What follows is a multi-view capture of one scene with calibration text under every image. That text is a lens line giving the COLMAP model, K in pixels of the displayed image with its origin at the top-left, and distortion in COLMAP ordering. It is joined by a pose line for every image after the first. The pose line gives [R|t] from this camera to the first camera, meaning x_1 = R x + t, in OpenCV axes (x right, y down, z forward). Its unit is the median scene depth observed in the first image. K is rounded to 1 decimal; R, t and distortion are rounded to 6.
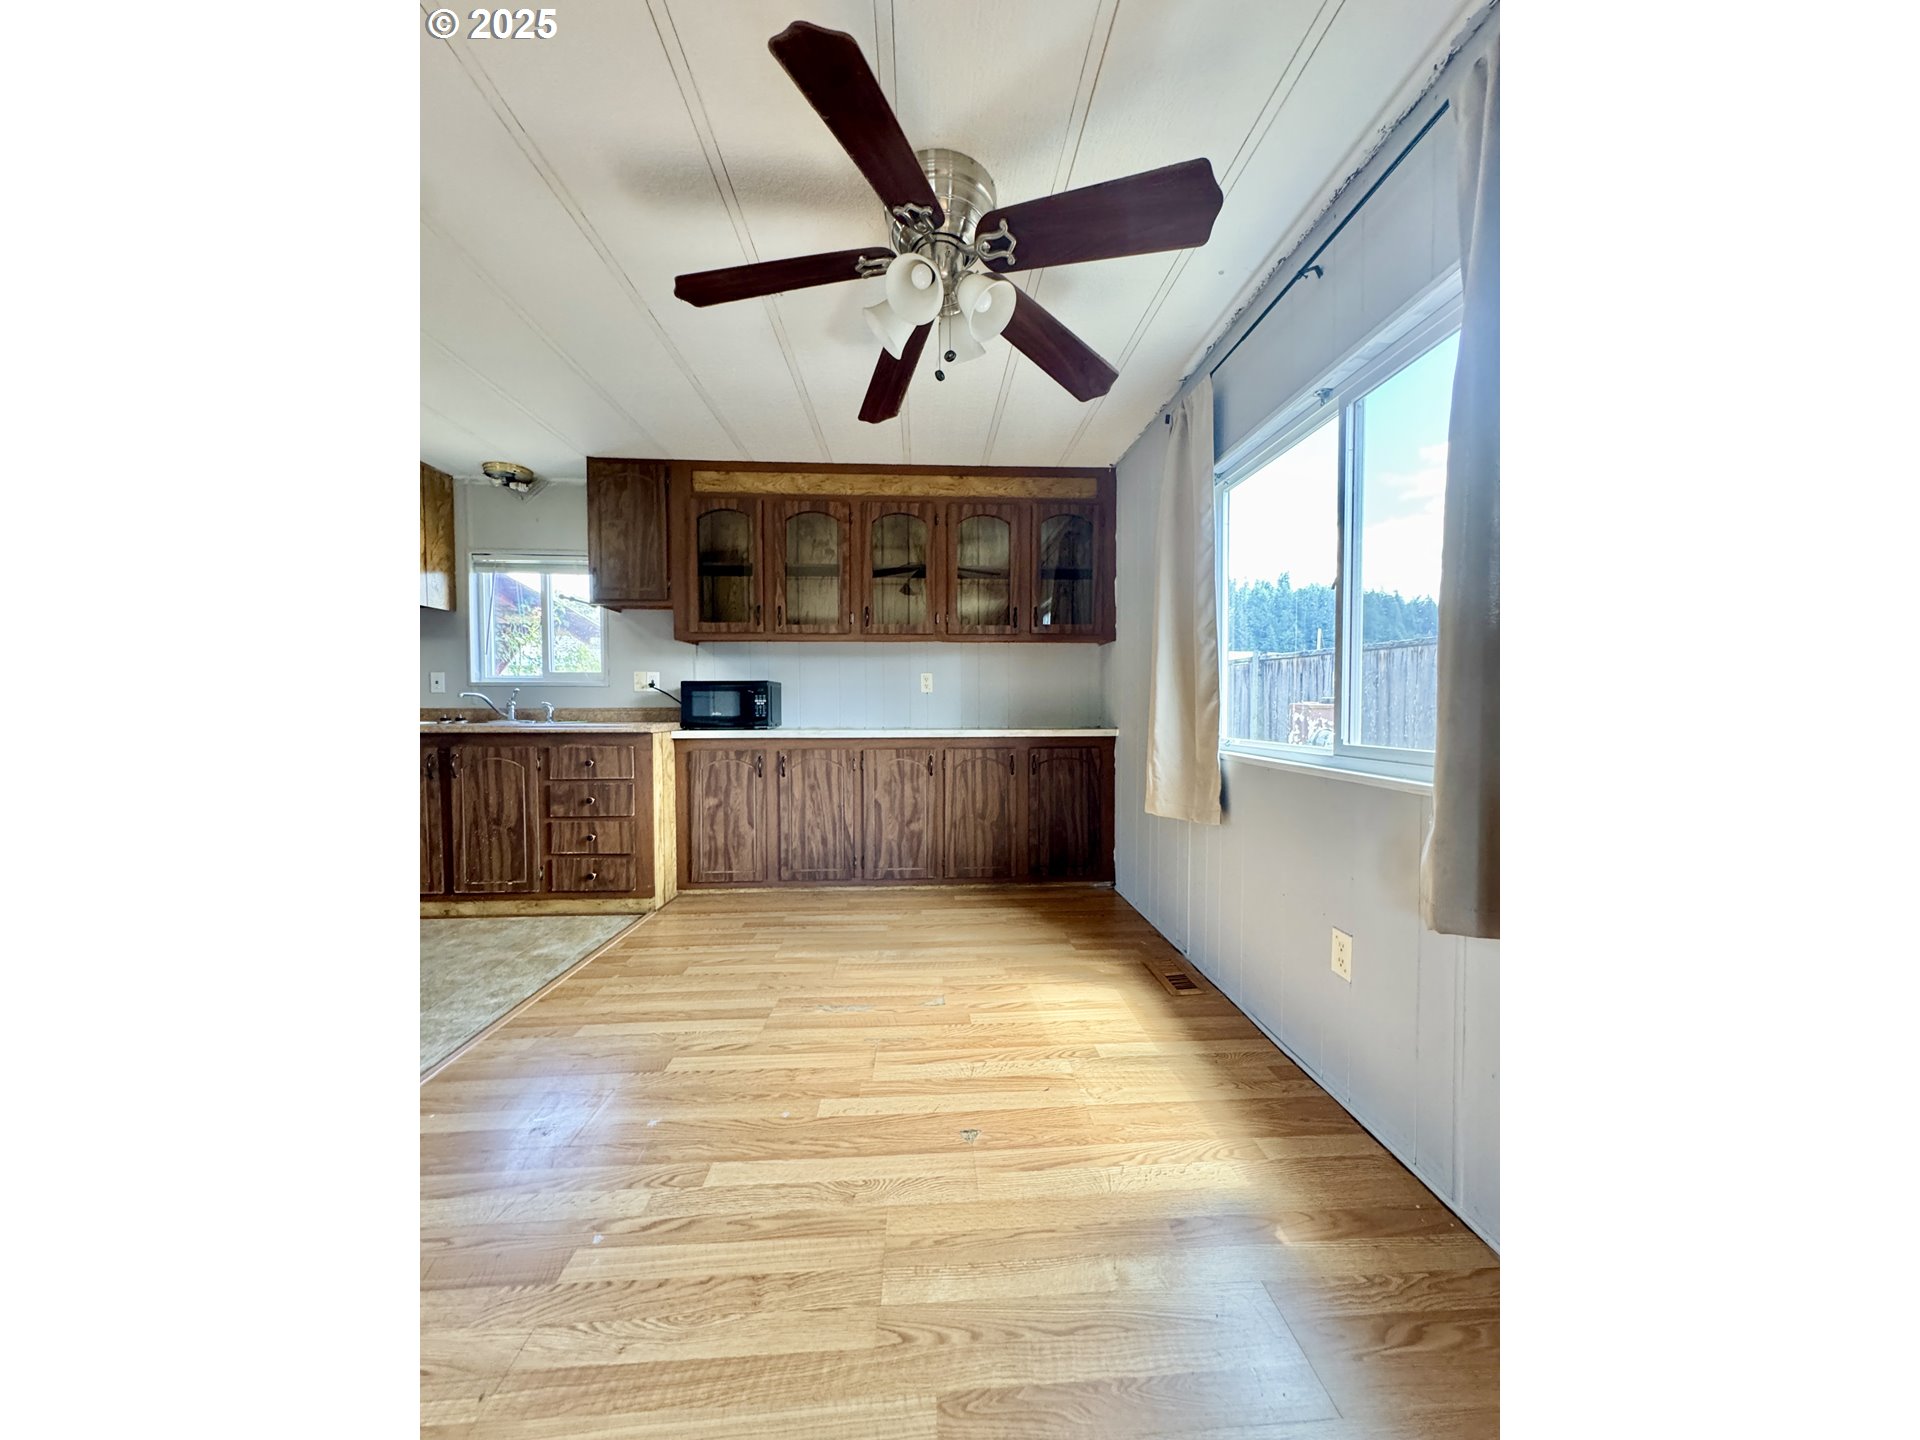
lens RADIAL K [[600.5, 0, 959.6], [0, 600.5, 717.7], [0, 0, 1]] dist [0.000908, 0.000019]
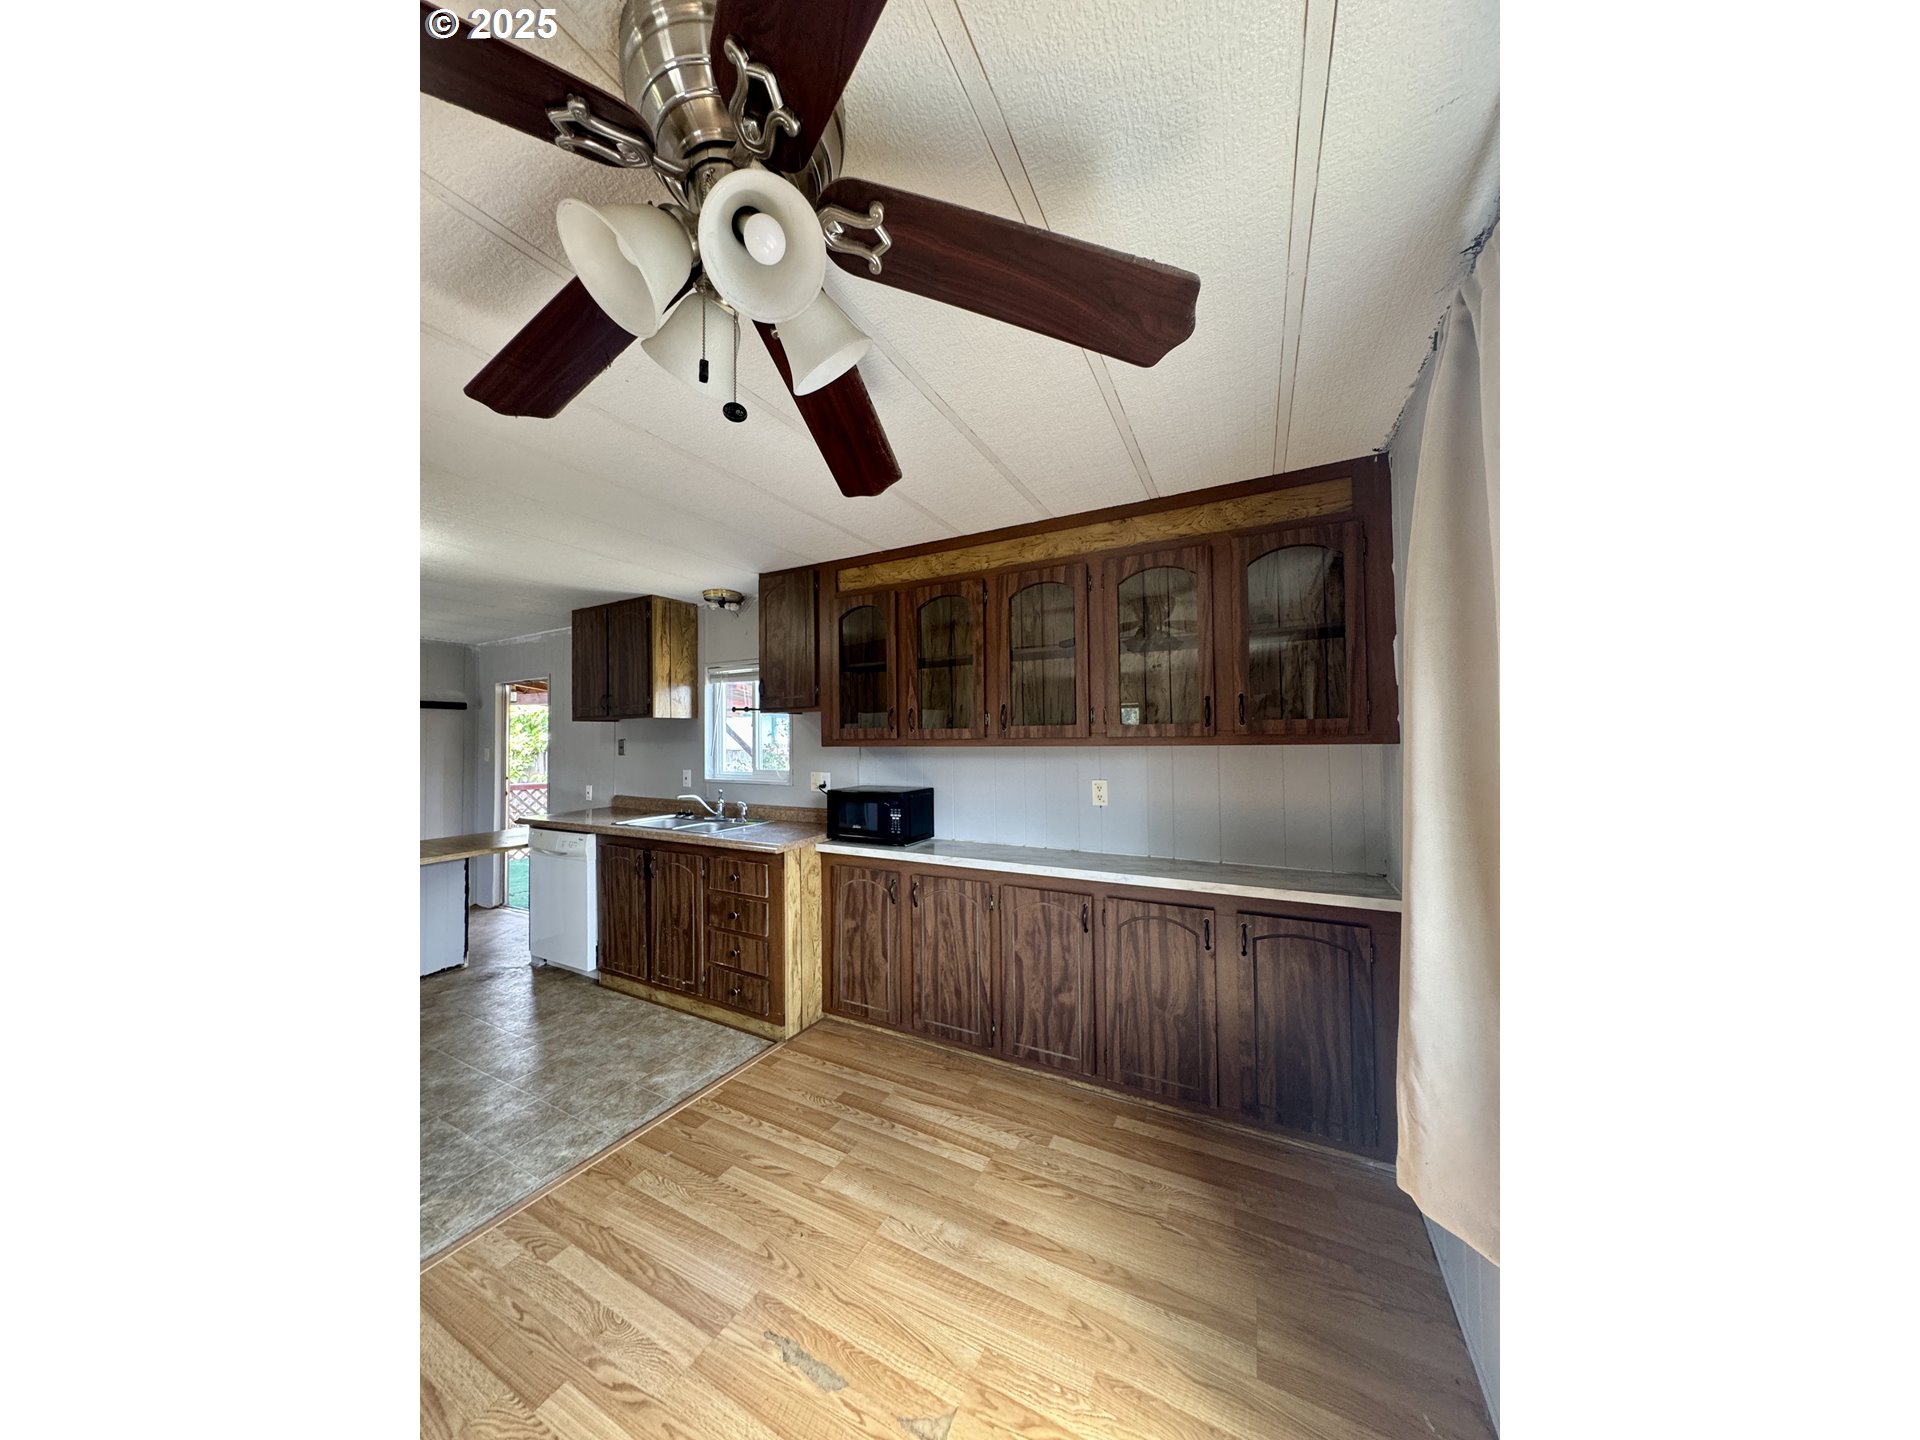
lens RADIAL K [[576.9, 0, 958.1], [0, 576.9, 722.7], [0, 0, 1]] dist [-0.001337, 0.000006]
pose [[0.861001, -0.021003, -0.508169, 0.181566], [-0.002292, 0.998977, -0.045172, -0.126678], [0.508598, 0.040058, 0.860072, 0.313412]]
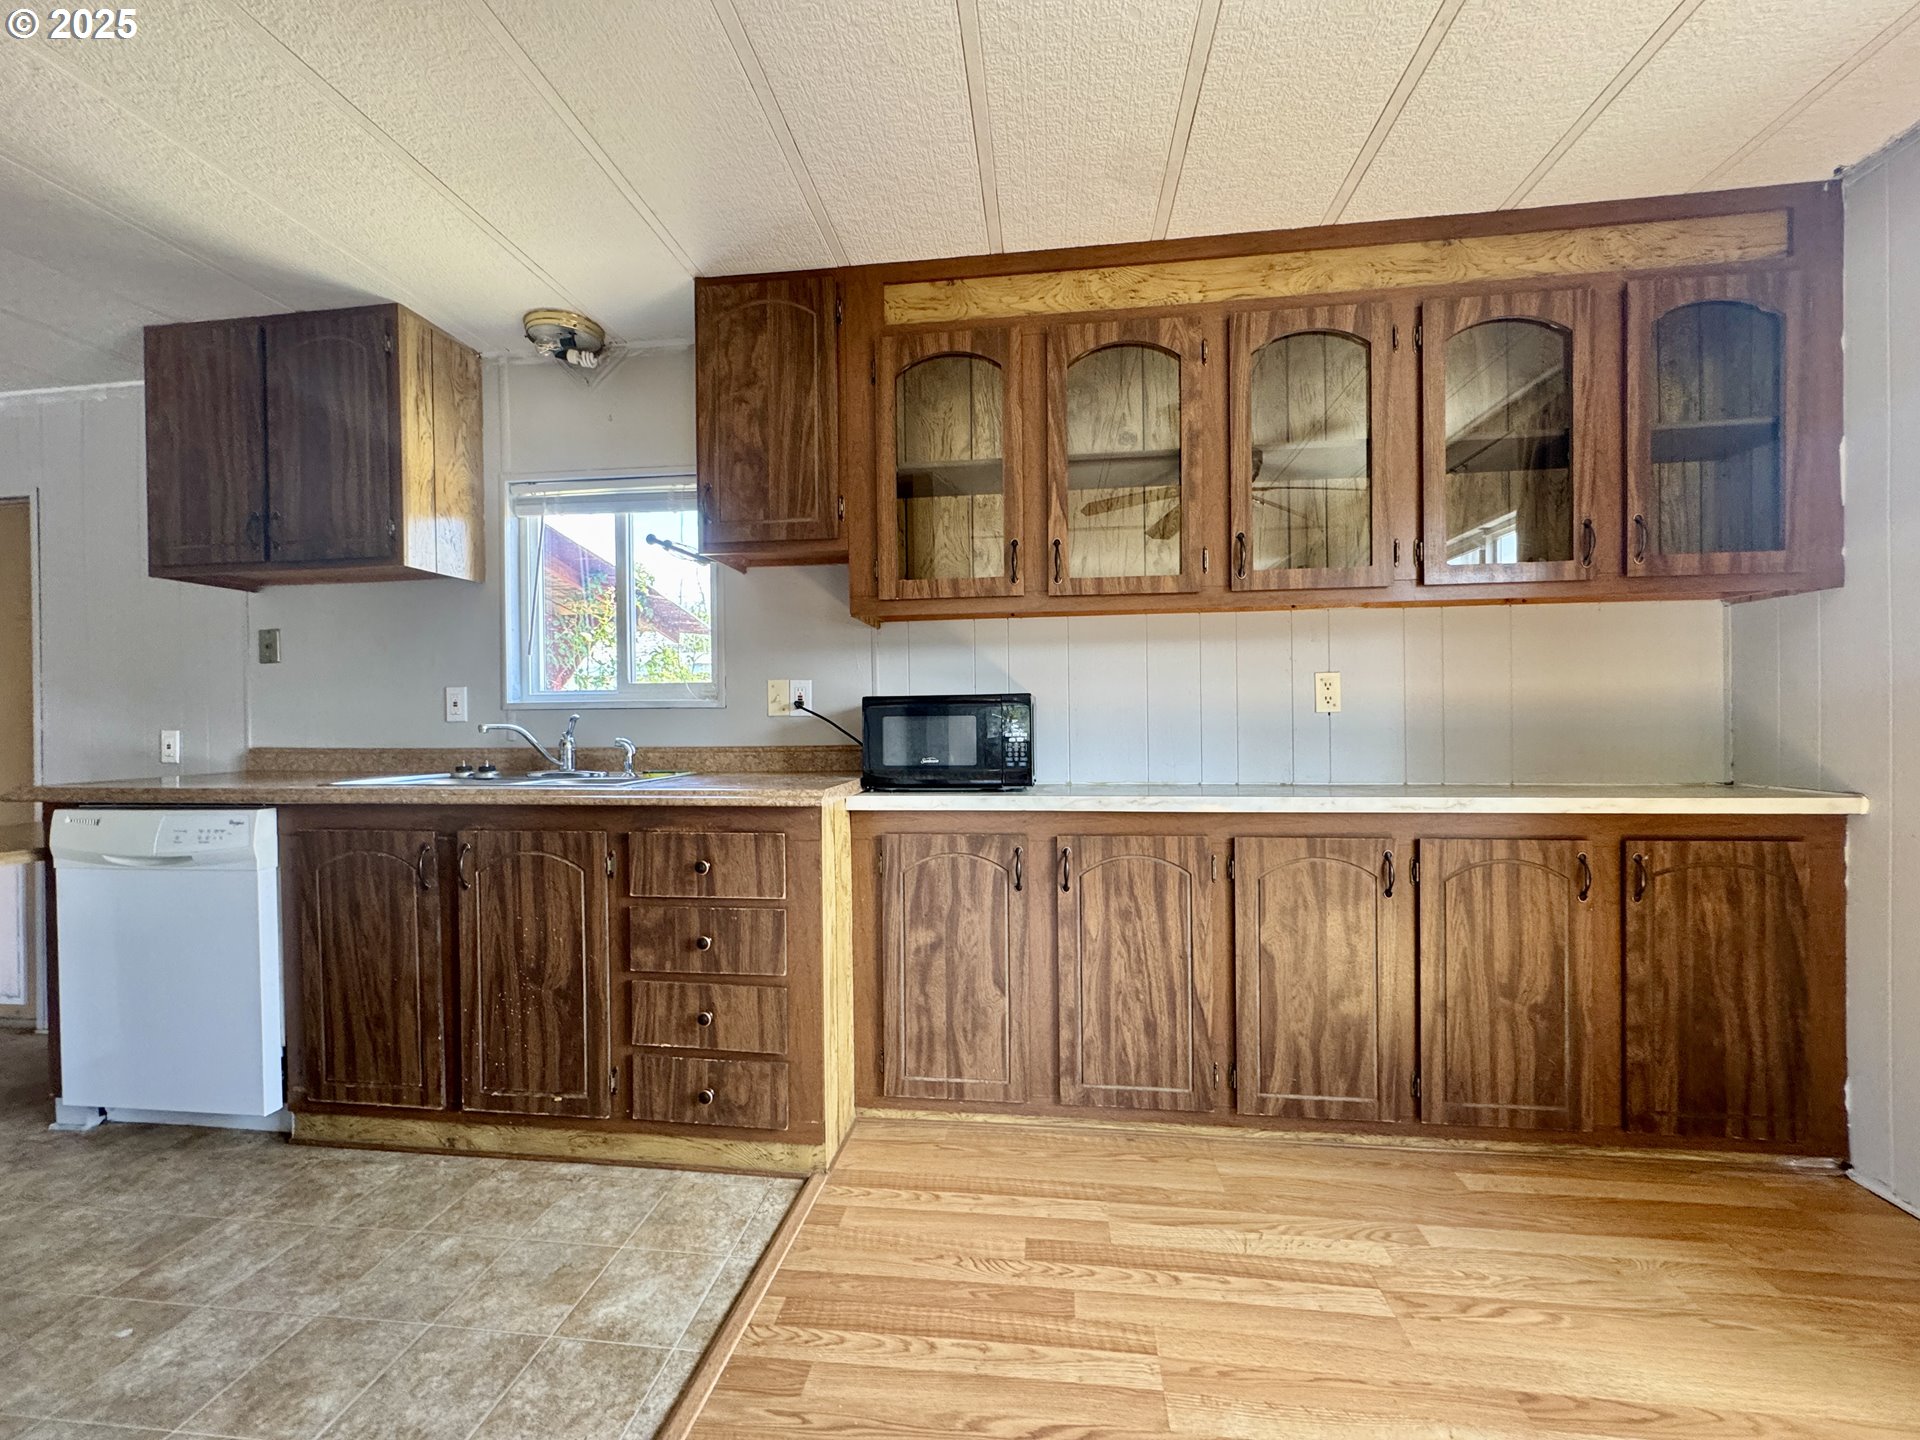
lens RADIAL K [[770.9, 0, 971.8], [0, 770.9, 720.5], [0, 0, 1]] dist [-0.001533, 0.000204]
pose [[0.984456, -0.008046, -0.175447, -0.257135], [0.004620, 0.999791, -0.019923, -0.027296], [0.175571, 0.018803, 0.984287, 0.371148]]
